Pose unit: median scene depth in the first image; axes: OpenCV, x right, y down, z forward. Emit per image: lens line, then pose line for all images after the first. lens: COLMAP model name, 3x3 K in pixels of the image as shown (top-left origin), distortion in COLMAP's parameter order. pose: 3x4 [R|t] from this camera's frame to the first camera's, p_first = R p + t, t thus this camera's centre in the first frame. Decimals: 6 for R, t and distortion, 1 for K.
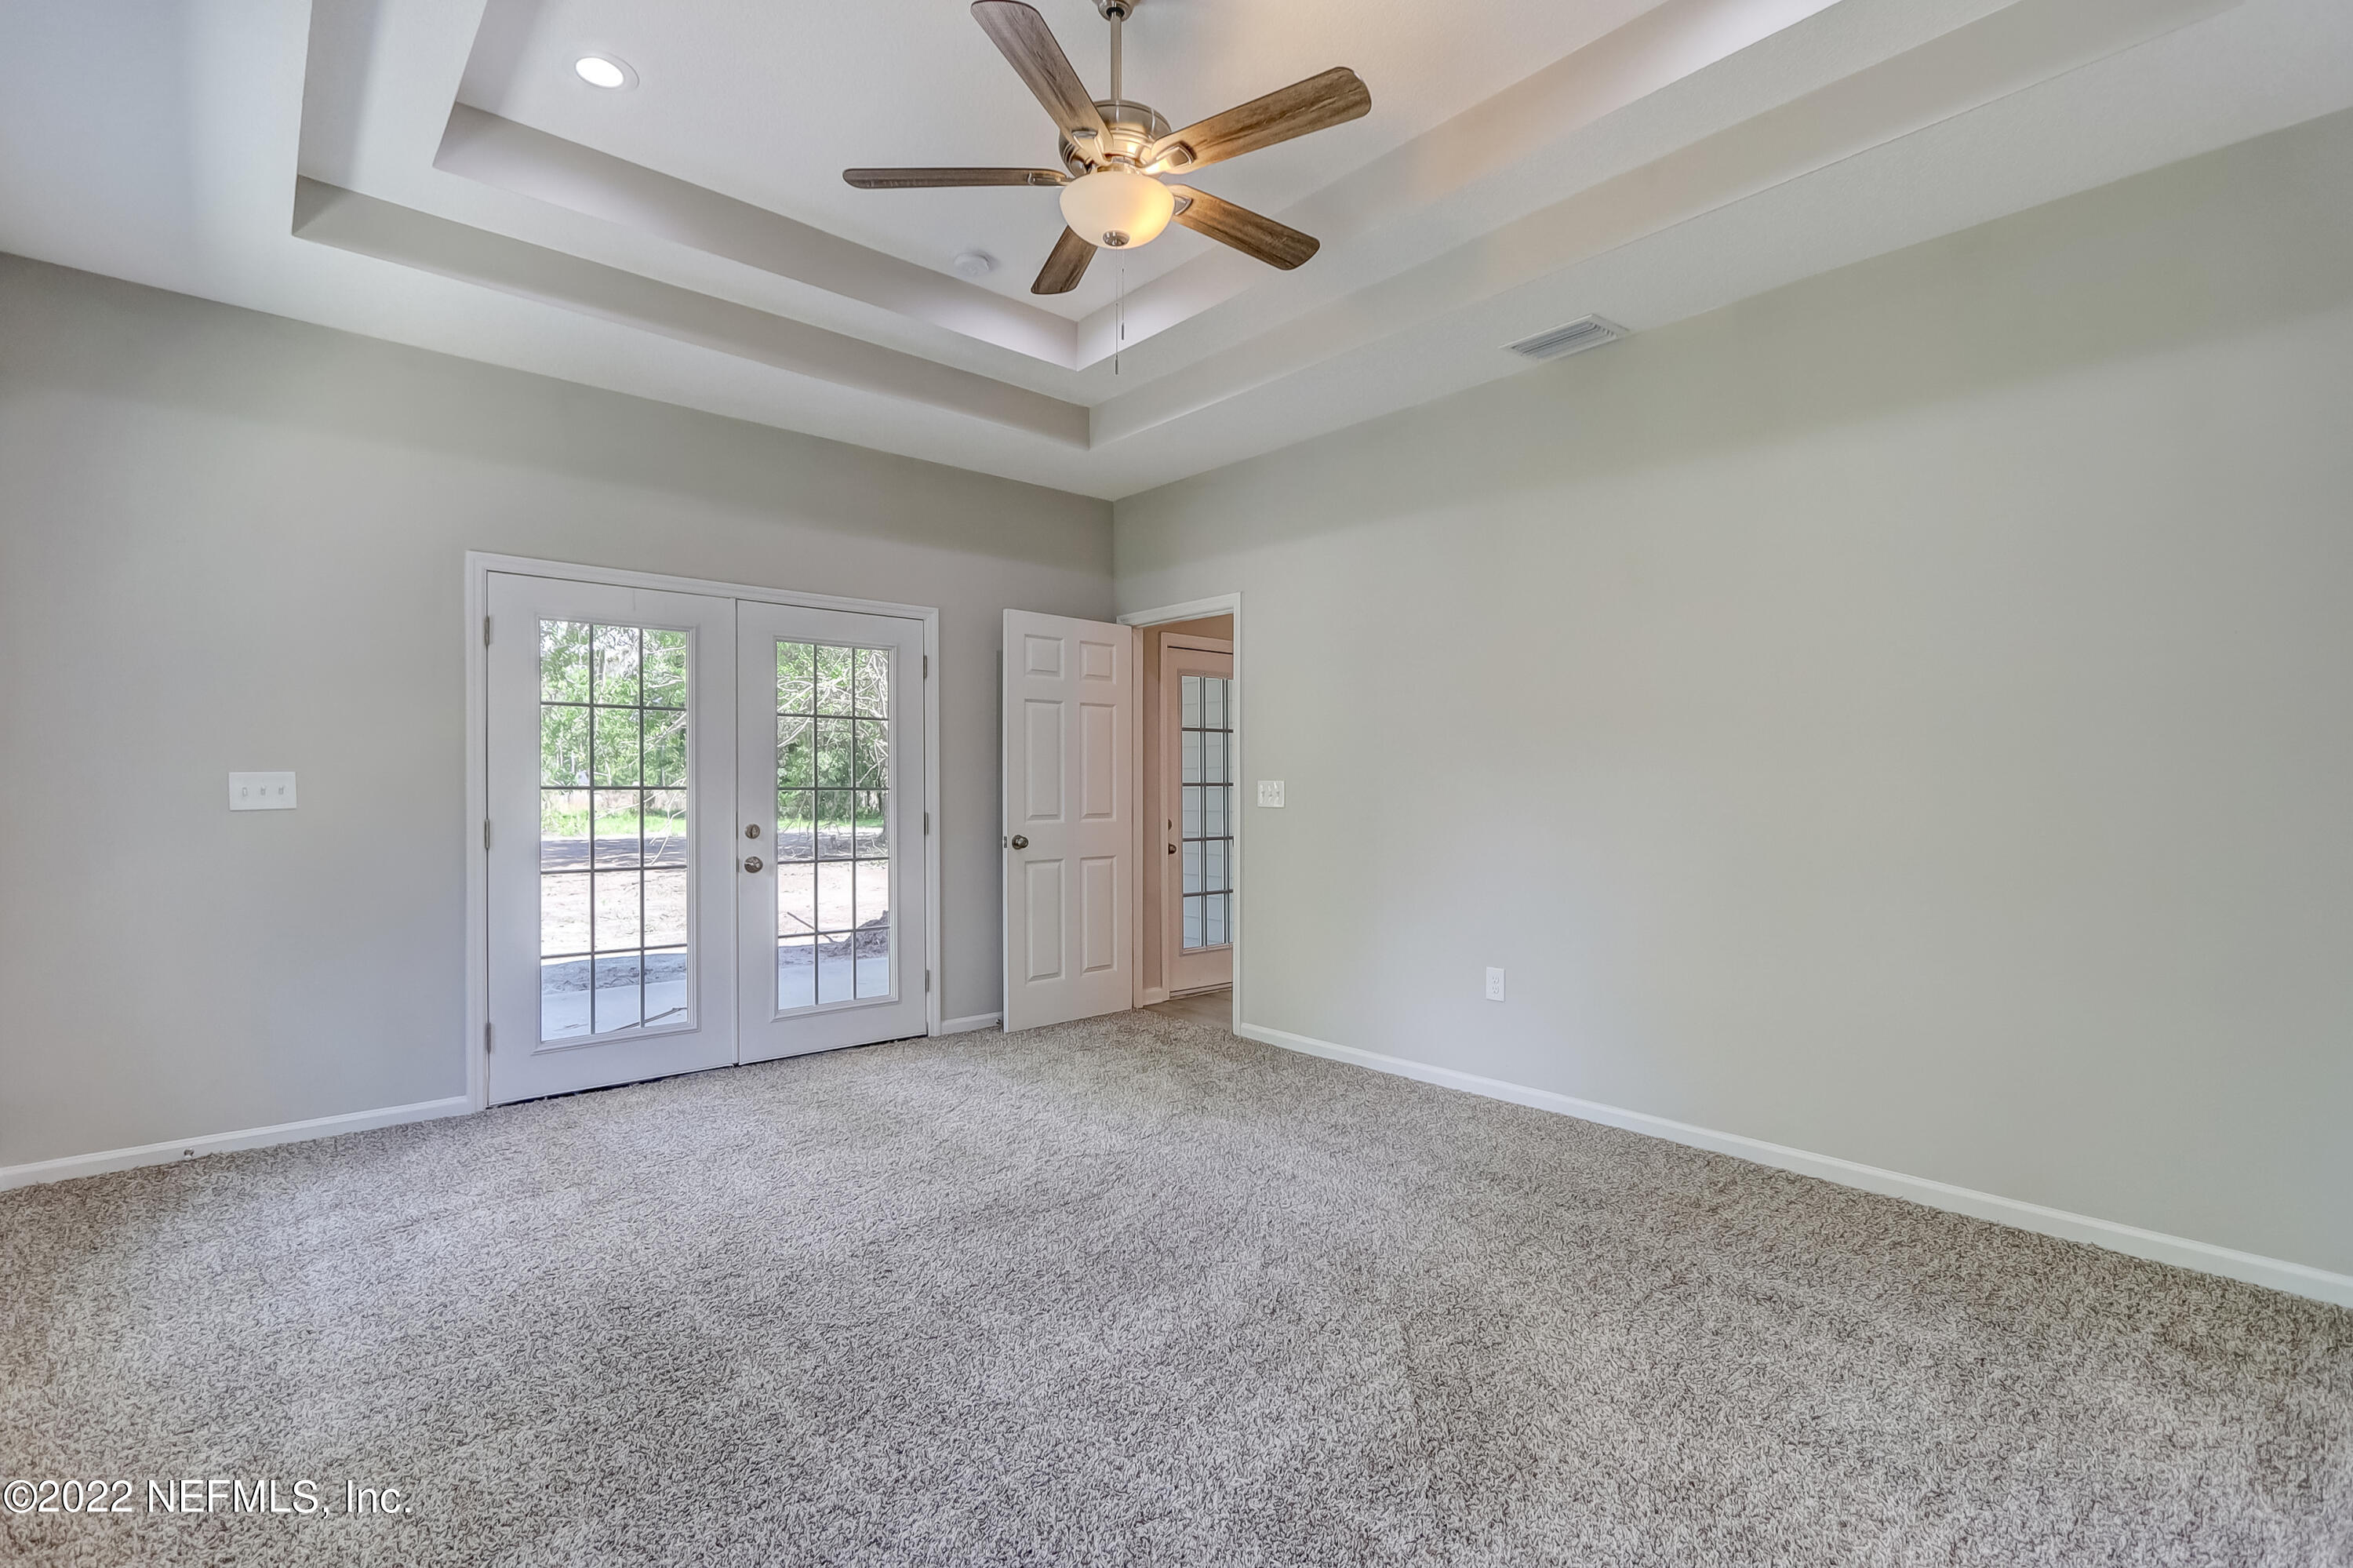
lens RADIAL K [[1095.4, 0, 1182.1], [0, 1095.4, 789.4], [0, 0, 1]] dist [-0.001386, 0.000113]
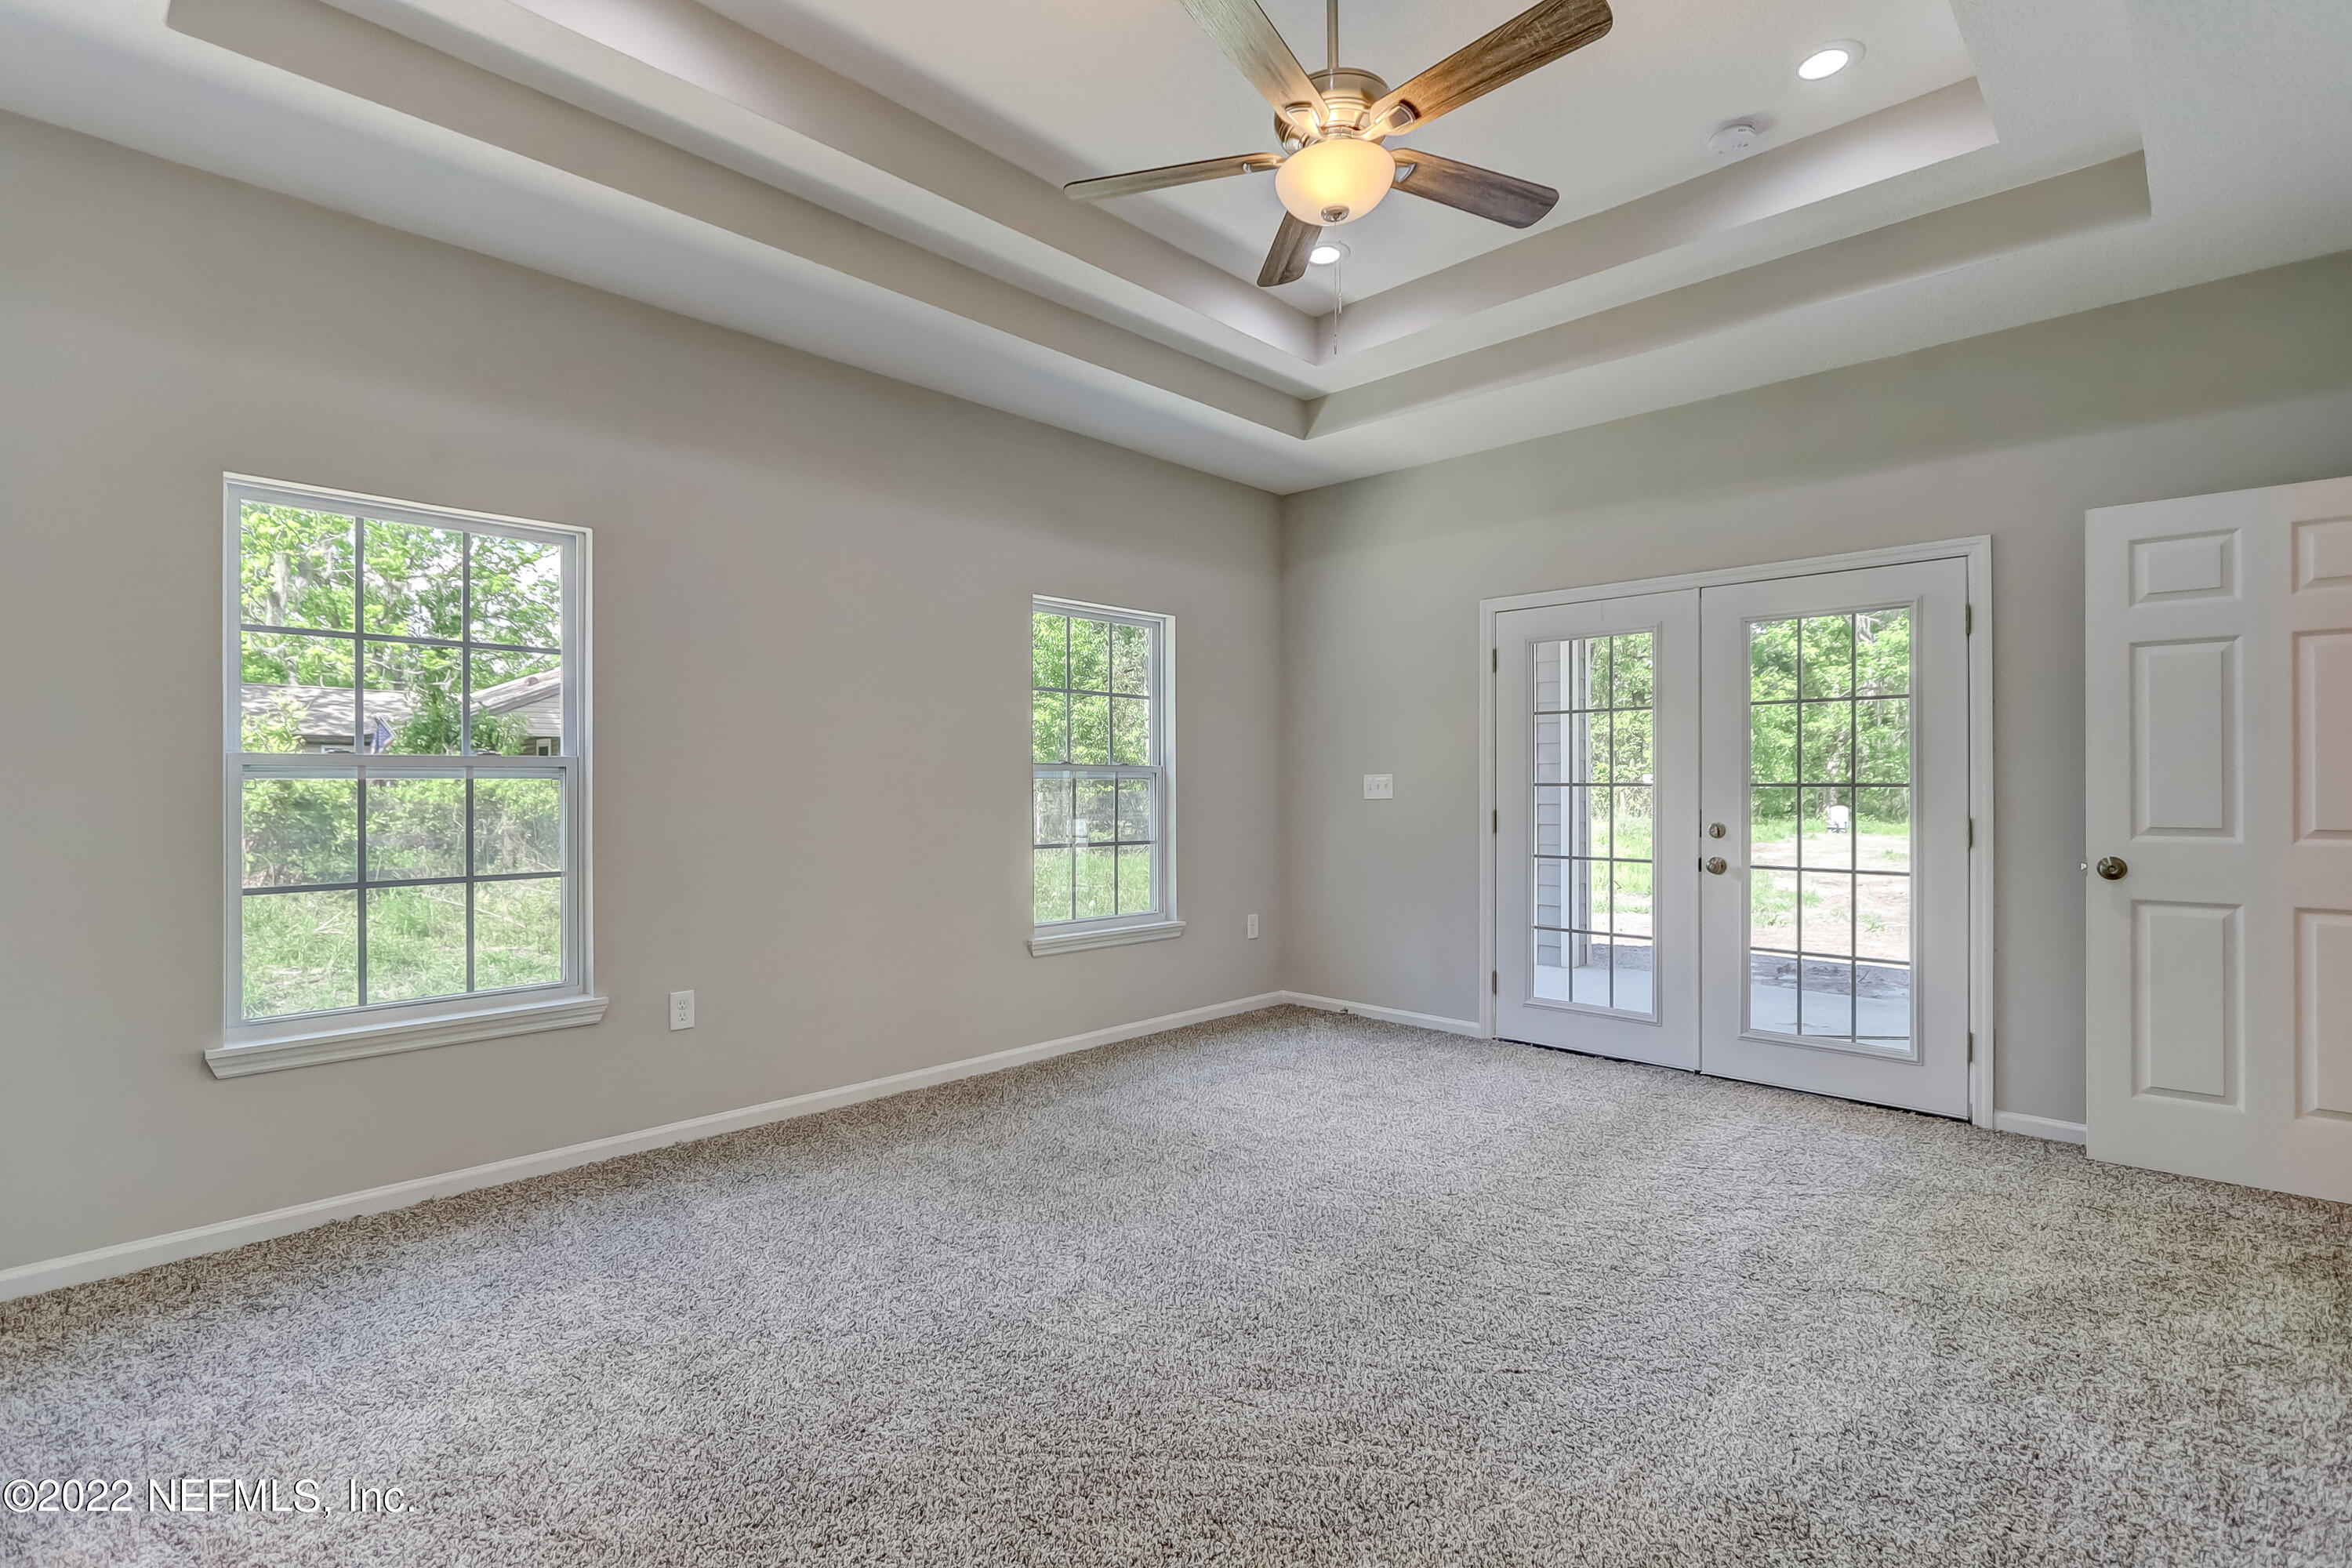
lens RADIAL K [[1077.3, 0, 1166.5], [0, 1077.3, 789.7], [0, 0, 1]] dist [-0.003677, 0.000817]
pose [[0.075223, 0.000955, -0.997166, 0.498050], [-0.003062, 0.999995, 0.000727, 0.004195], [0.997162, 0.002999, 0.075225, 0.459591]]
